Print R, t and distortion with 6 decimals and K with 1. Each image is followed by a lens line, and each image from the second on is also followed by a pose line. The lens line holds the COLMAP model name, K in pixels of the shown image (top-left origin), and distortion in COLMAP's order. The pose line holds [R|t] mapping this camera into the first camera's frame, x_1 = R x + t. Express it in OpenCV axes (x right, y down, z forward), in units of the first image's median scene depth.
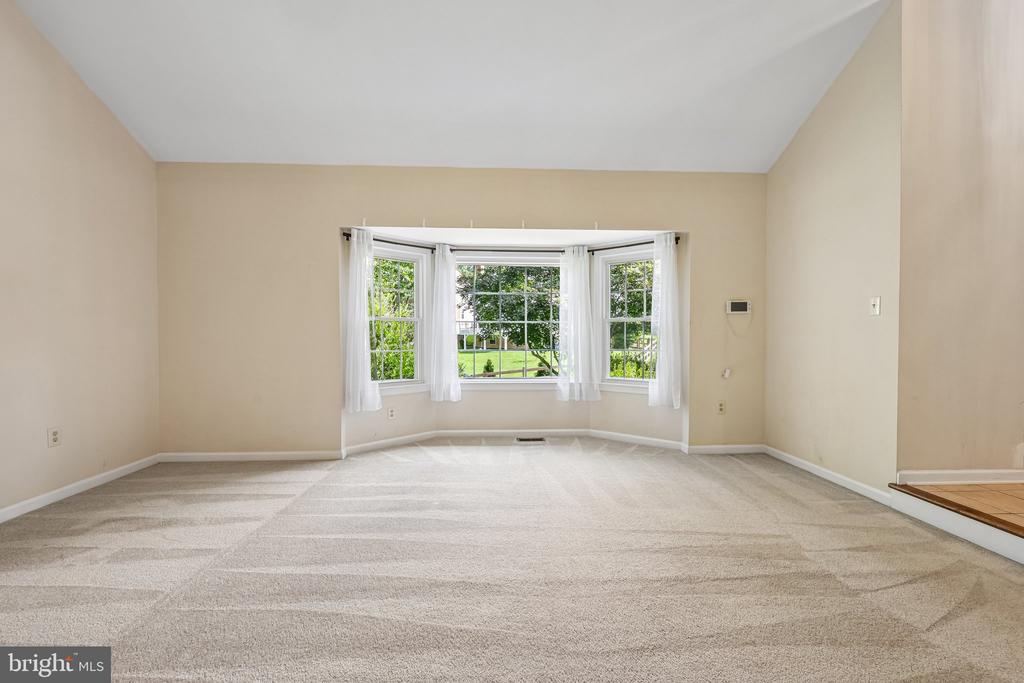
lens RADIAL K [[415.0, 0, 511.7], [0, 415.0, 340.0], [0, 0, 1]] dist [-0.001520, 0.000605]
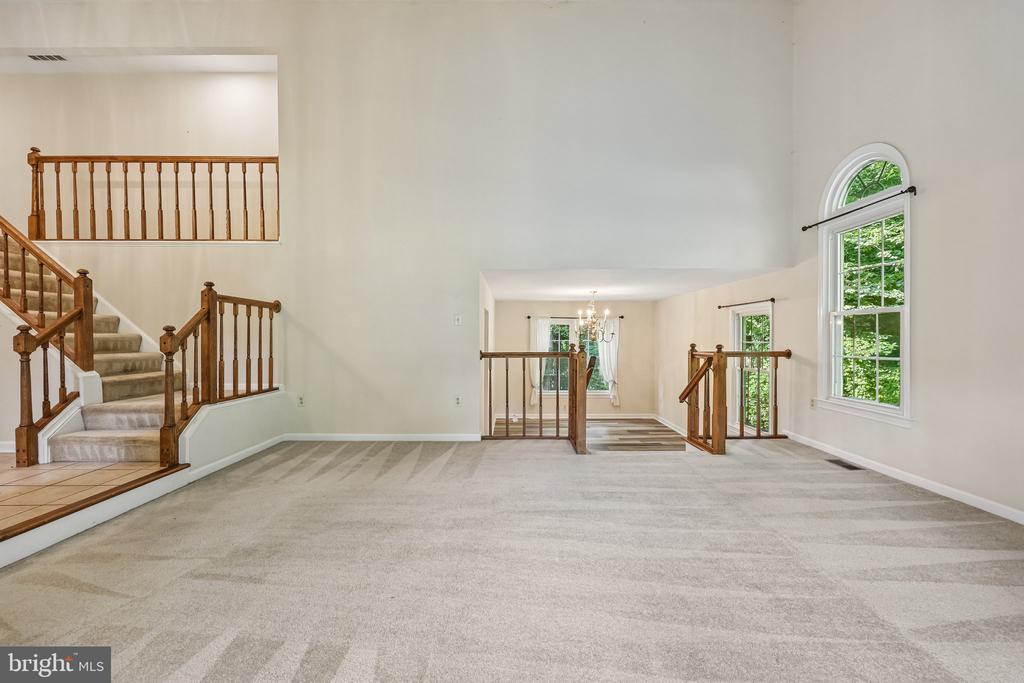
lens RADIAL K [[415.0, 0, 515.9], [0, 415.0, 338.4], [0, 0, 1]] dist [-0.001520, 0.000605]
pose [[-0.998909, -0.000106, 0.046698, -0.023895], [0.000711, 0.999847, 0.017487, -0.013200], [-0.046693, 0.017501, -0.998756, 1.116441]]
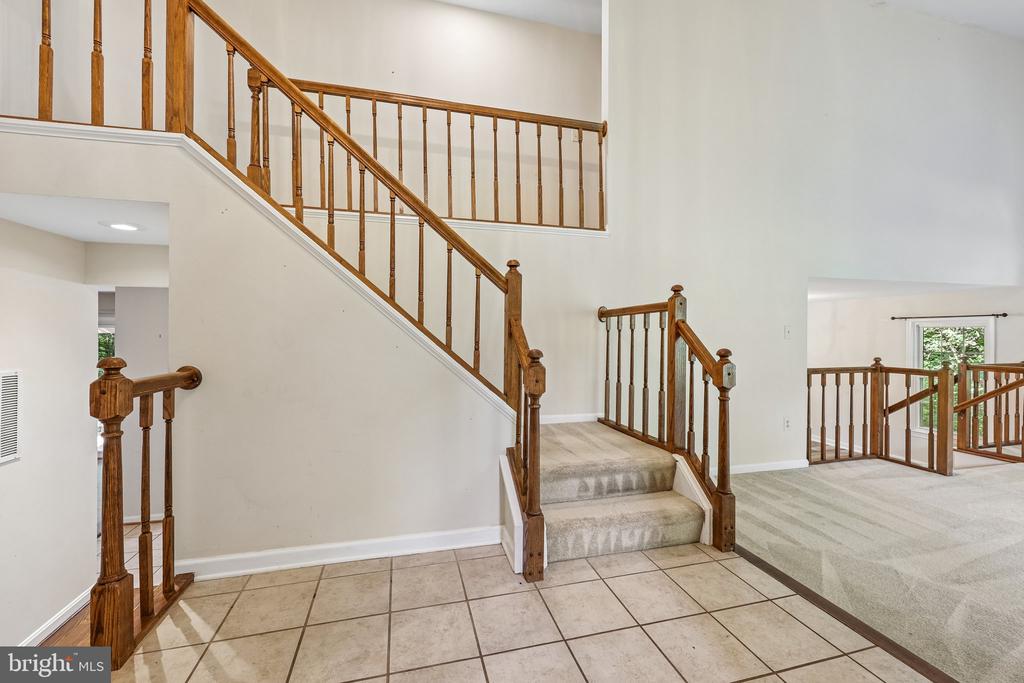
lens RADIAL K [[415.0, 0, 517.7], [0, 415.0, 336.8], [0, 0, 1]] dist [-0.001520, 0.000605]
pose [[-0.978664, -0.002593, -0.205449, 1.110770], [-0.006456, 0.999815, 0.018134, -0.050501], [0.205364, 0.019073, -0.978500, 0.829590]]
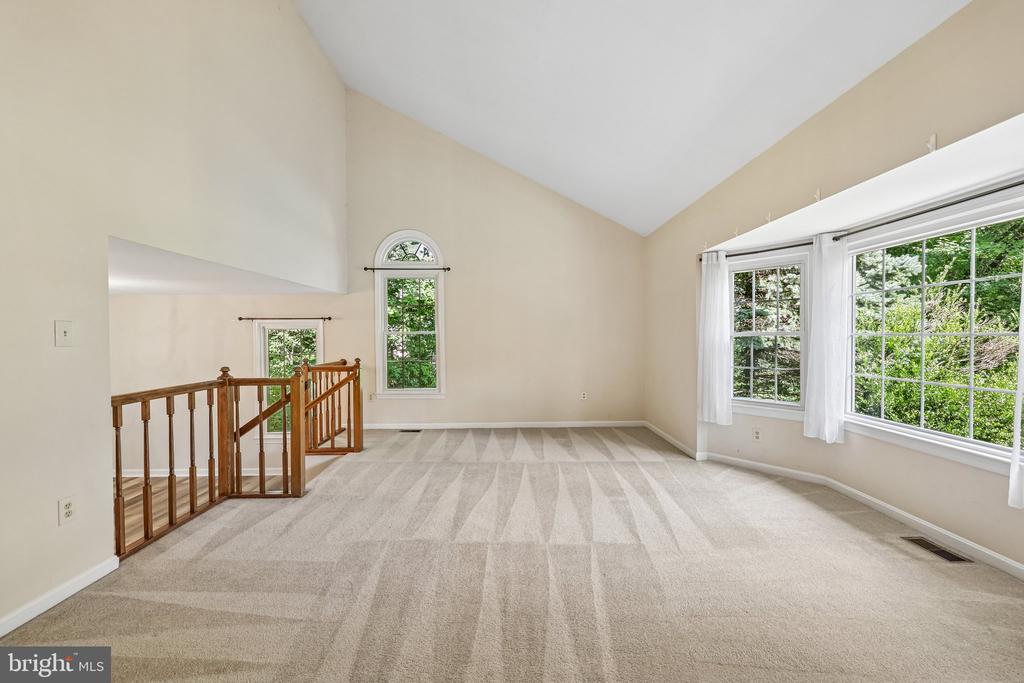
lens RADIAL K [[415.0, 0, 515.1], [0, 415.0, 342.0], [0, 0, 1]] dist [-0.001520, 0.000605]
pose [[-0.039901, 0.014309, -0.999101, 0.736540], [-0.006309, 0.999874, 0.014572, -0.047949], [0.999184, 0.006885, -0.039806, 0.548793]]
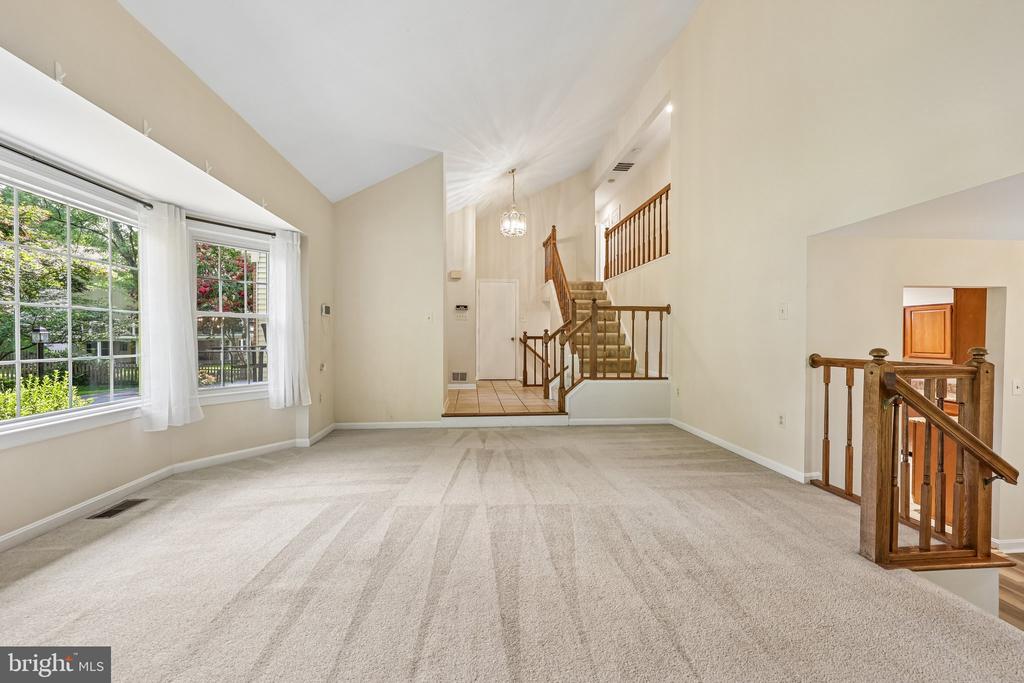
lens RADIAL K [[415.0, 0, 513.9], [0, 415.0, 341.7], [0, 0, 1]] dist [-0.001520, 0.000605]
pose [[-0.051028, -0.014115, 0.998597, -0.671506], [0.011392, 0.999827, 0.014714, -0.000946], [-0.998632, 0.012127, -0.050859, 0.550299]]
